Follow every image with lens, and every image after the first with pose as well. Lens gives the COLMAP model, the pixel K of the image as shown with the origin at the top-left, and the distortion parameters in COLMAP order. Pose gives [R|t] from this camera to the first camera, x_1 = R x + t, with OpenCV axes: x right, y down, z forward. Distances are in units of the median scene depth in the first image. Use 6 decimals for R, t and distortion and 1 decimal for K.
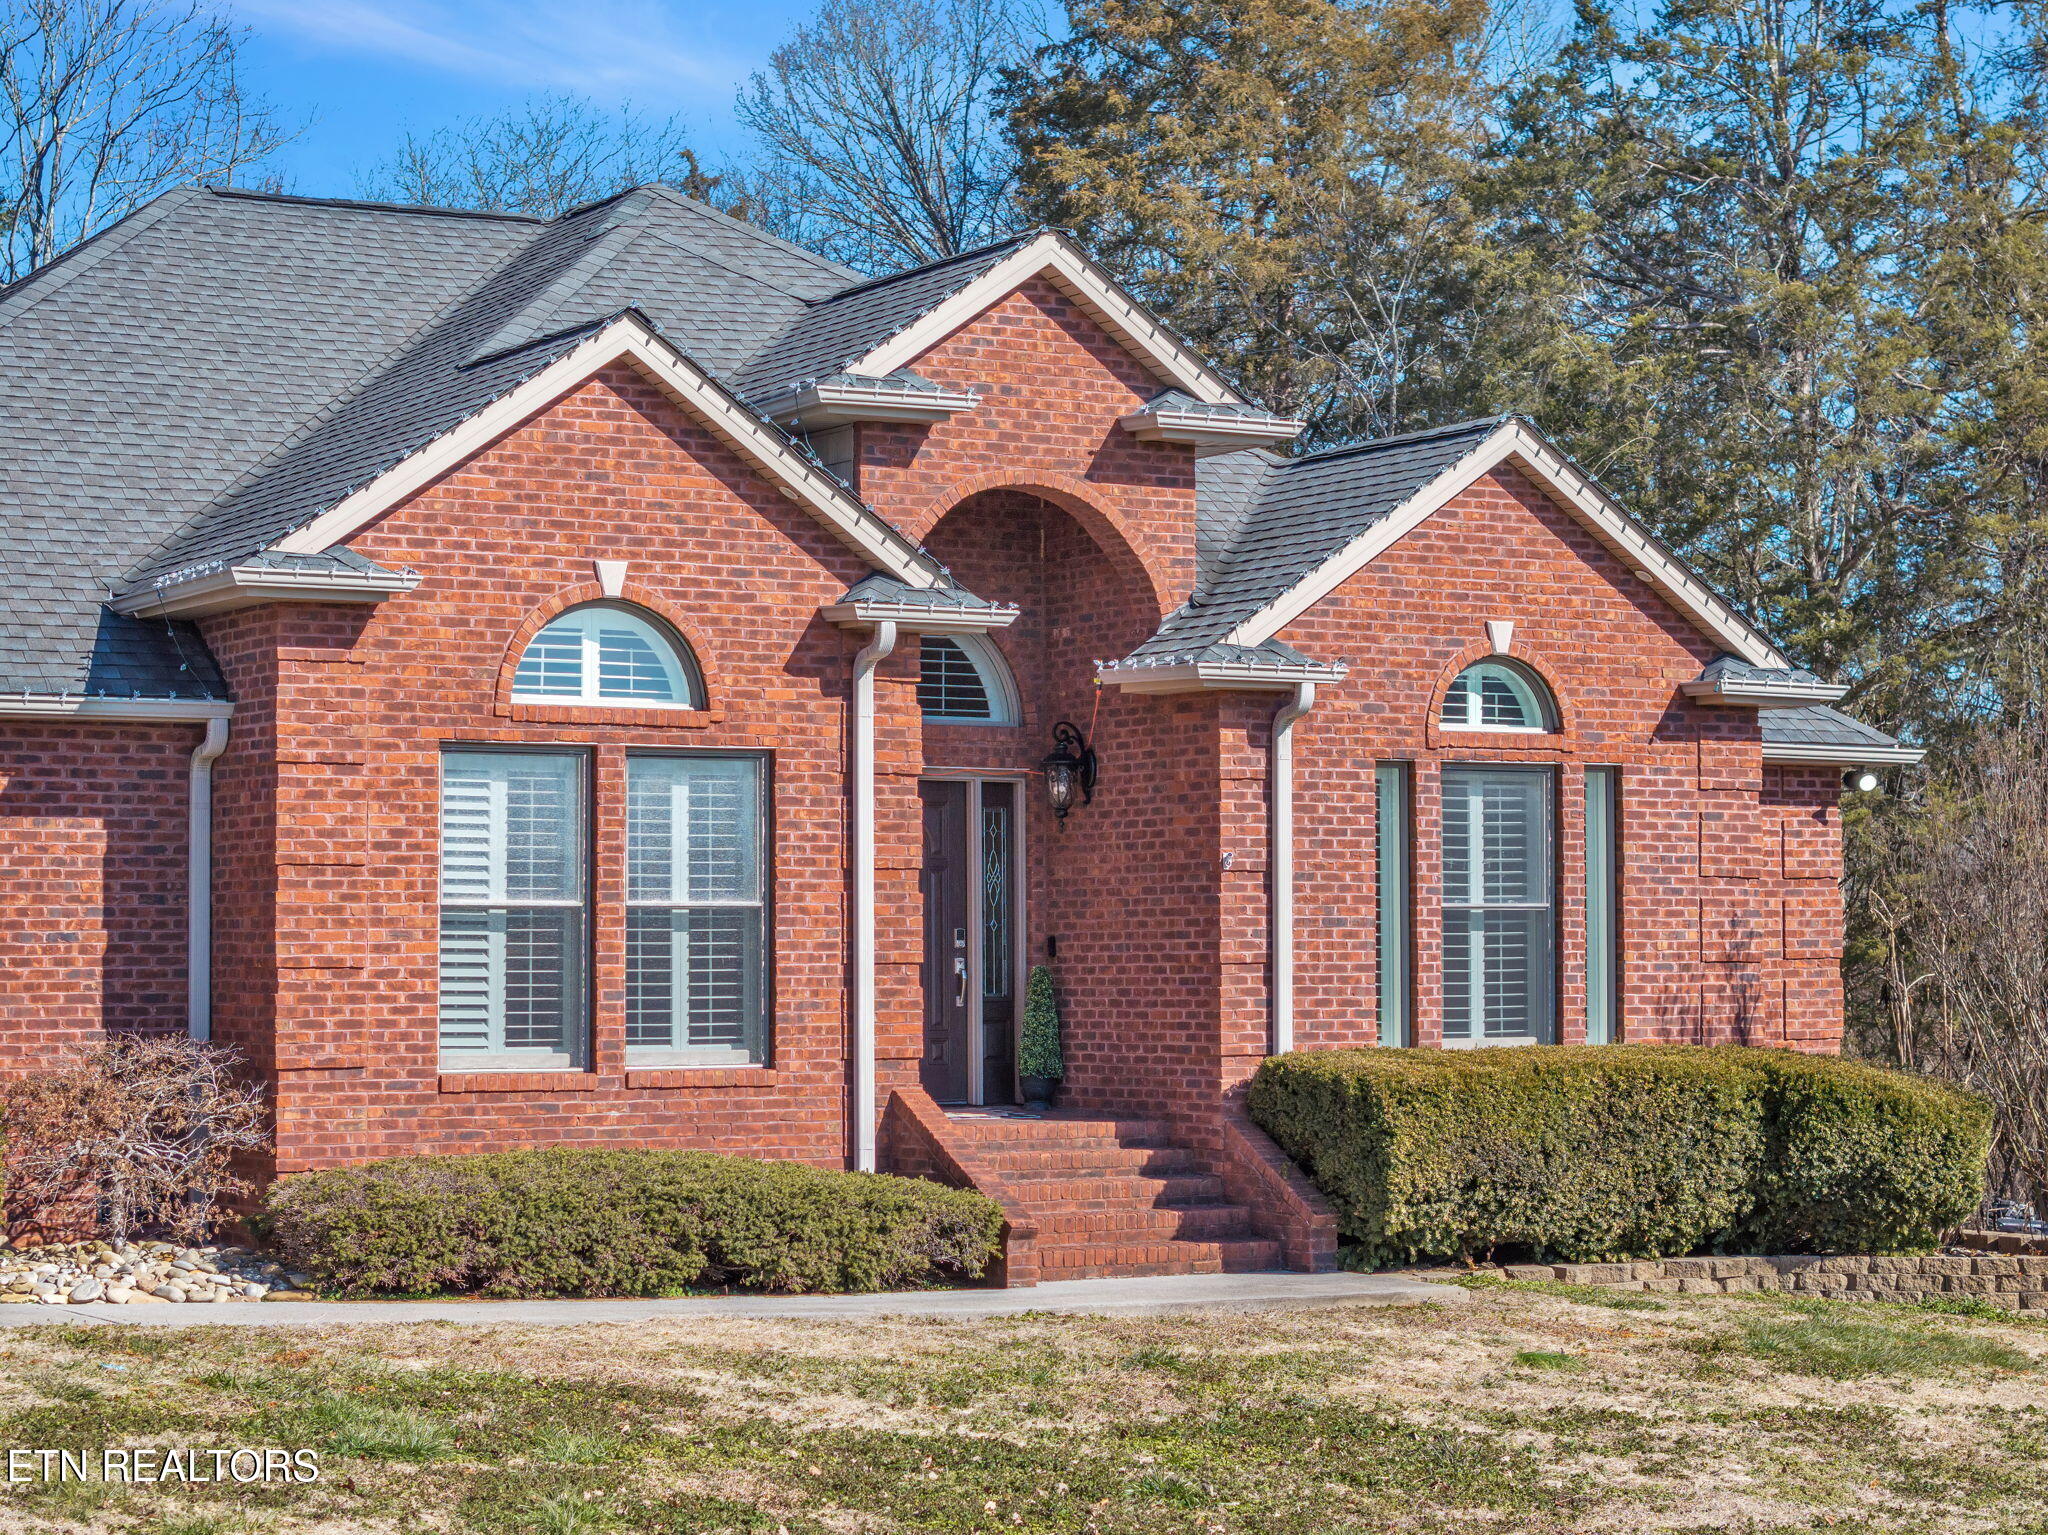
lens RADIAL K [[4180.7, 0, 1024.0], [0, 4180.7, 767.5], [0, 0, 1]] dist [-0.215903, 1.659778]
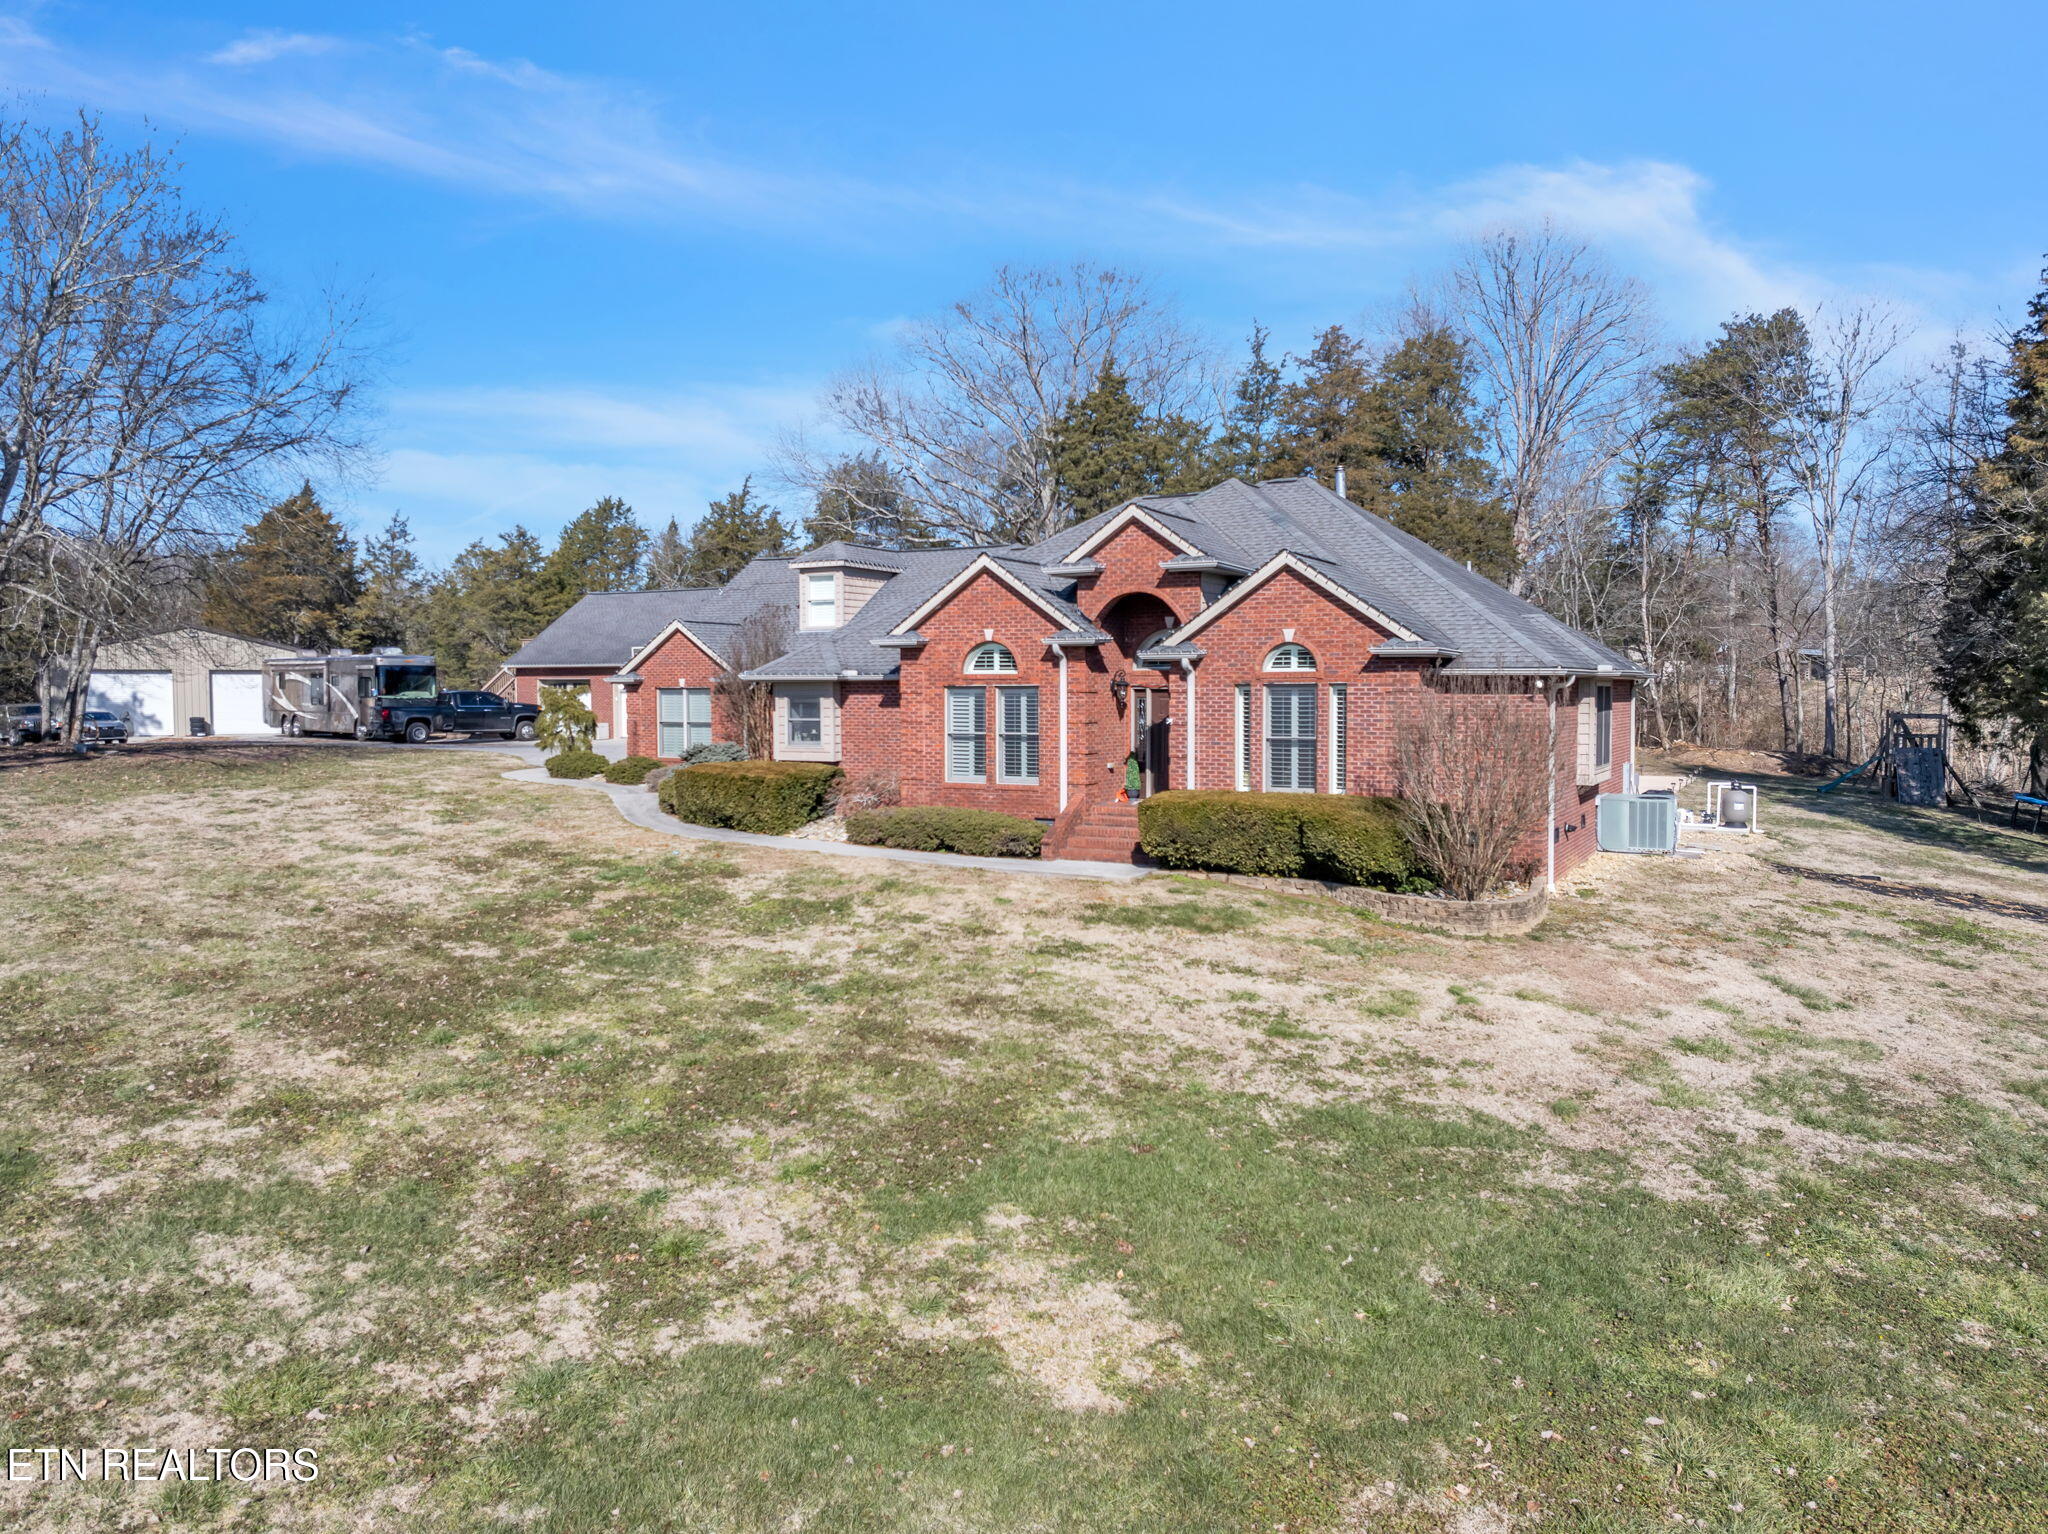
lens RADIAL K [[1458.9, 0, 1024.0], [0, 1458.9, 767.0], [0, 0, 1]] dist [-0.035055, -0.003313]
pose [[0.497033, 0.047444, -0.866433, 0.872115], [0.041215, 0.996086, 0.078186, -0.028759], [0.866752, -0.074571, 0.493133, 0.426202]]
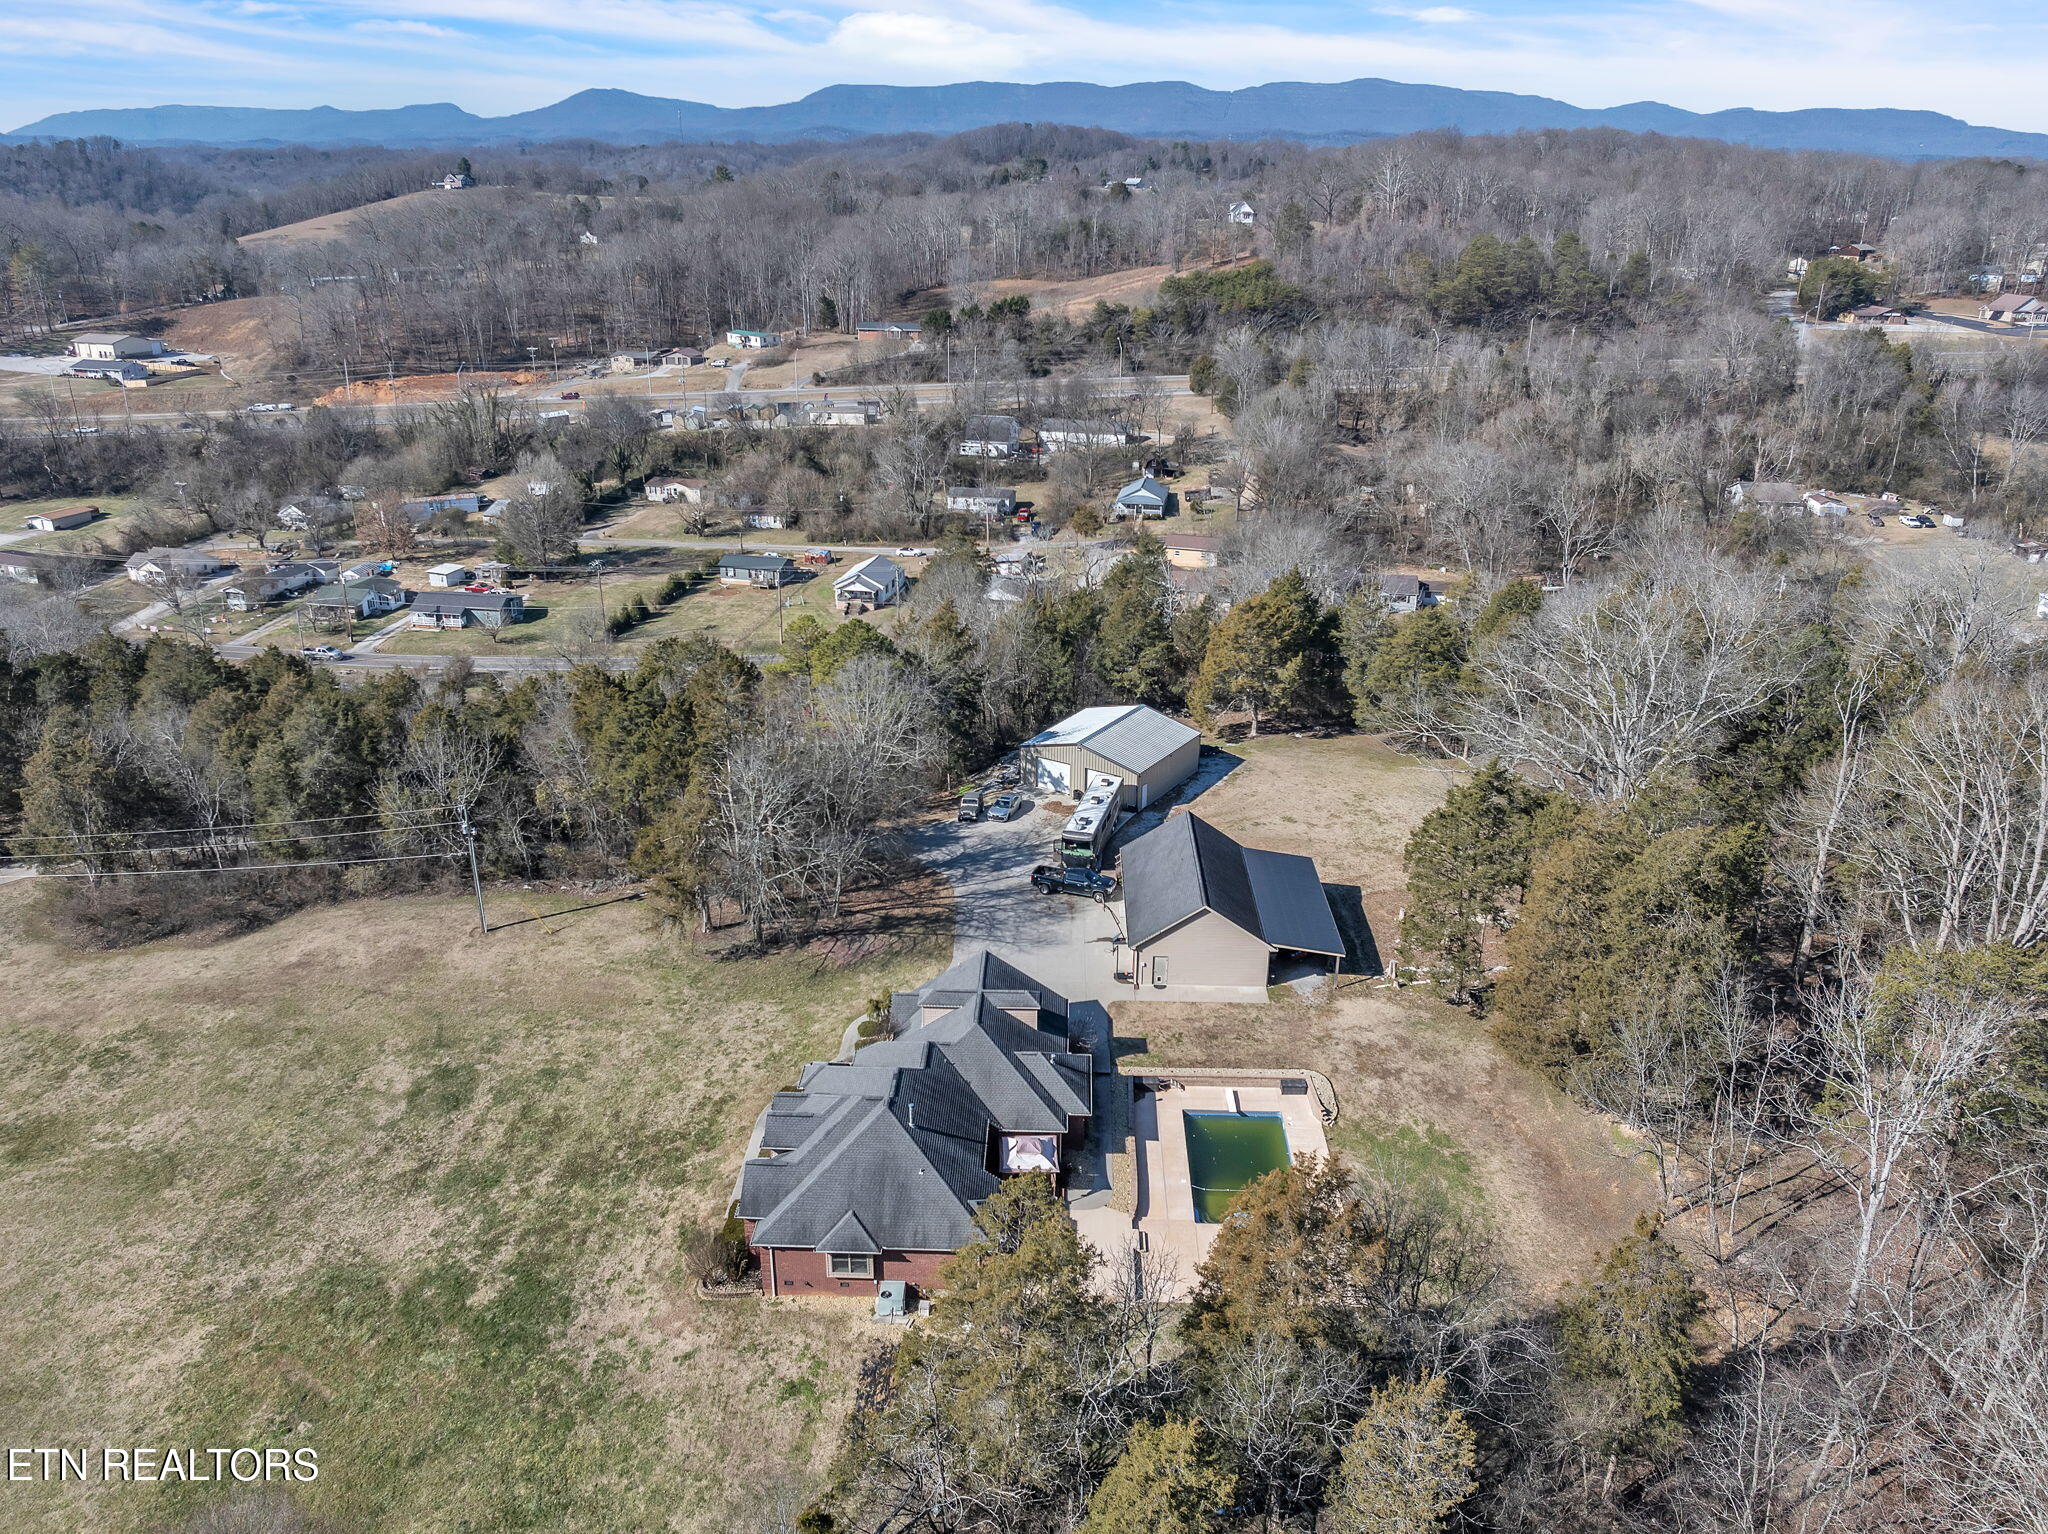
lens RADIAL K [[1472.9, 0, 1024.0], [0, 1472.9, 767.0], [0, 0, 1]] dist [-0.026563, -0.024387]
pose [[-0.540076, 0.310559, -0.782222, 2.009537], [0.031241, 0.936185, 0.350116, -1.971394], [0.841036, 0.164652, -0.515314, 3.043392]]
